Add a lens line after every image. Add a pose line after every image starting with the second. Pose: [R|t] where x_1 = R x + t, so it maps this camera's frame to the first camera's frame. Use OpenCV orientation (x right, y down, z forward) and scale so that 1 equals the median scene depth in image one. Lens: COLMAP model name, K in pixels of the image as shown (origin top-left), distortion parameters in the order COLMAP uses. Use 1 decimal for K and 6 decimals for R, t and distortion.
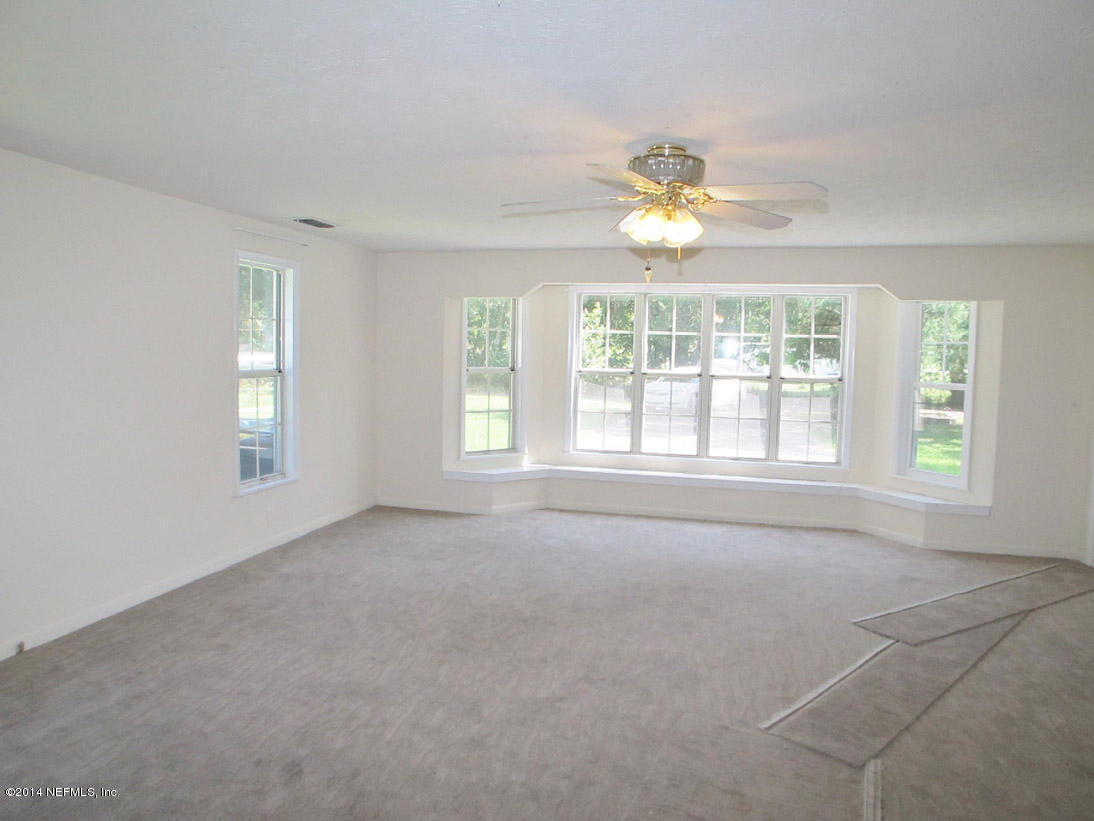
lens RADIAL K [[725.5, 0, 547.5], [0, 725.5, 401.0], [0, 0, 1]] dist [-0.136423, 0.087521]
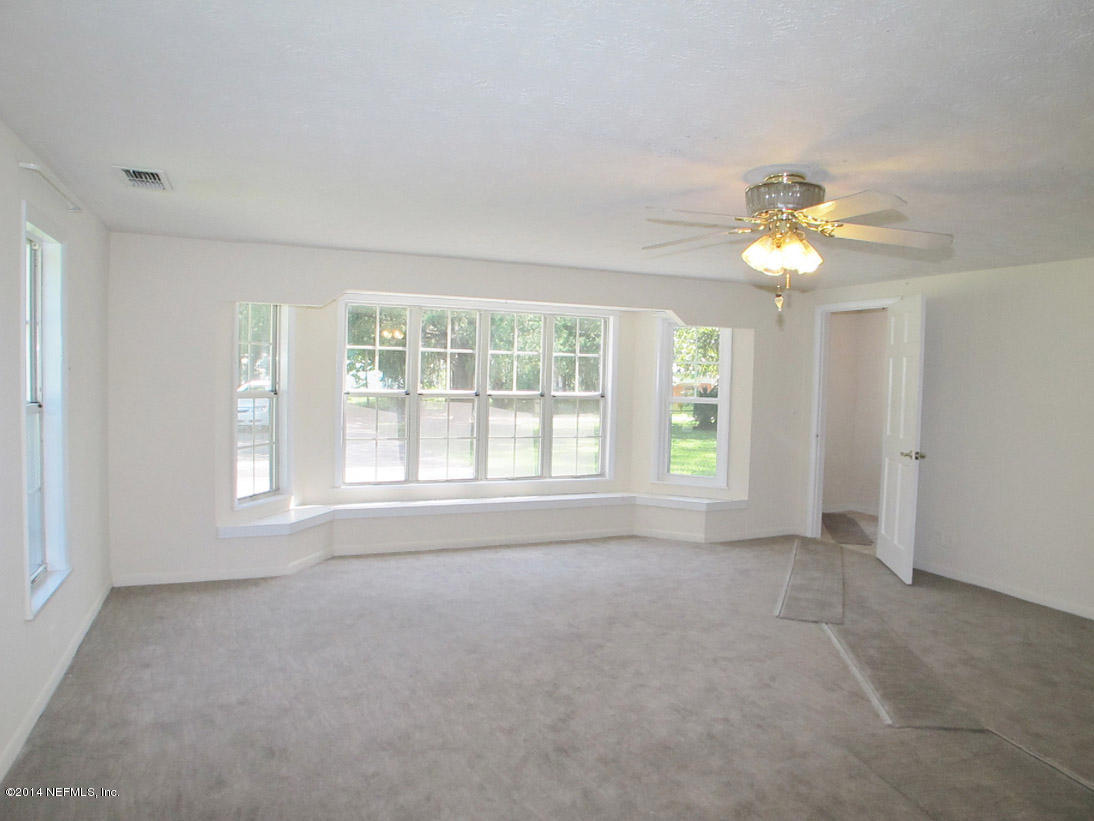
lens RADIAL K [[725.5, 0, 547.5], [0, 725.5, 401.0], [0, 0, 1]] dist [-0.136423, 0.087521]
pose [[0.785035, -0.025750, 0.618916, -0.331161], [0.035129, 0.999378, -0.002978, -0.022881], [-0.618454, 0.024080, 0.785452, 0.201591]]
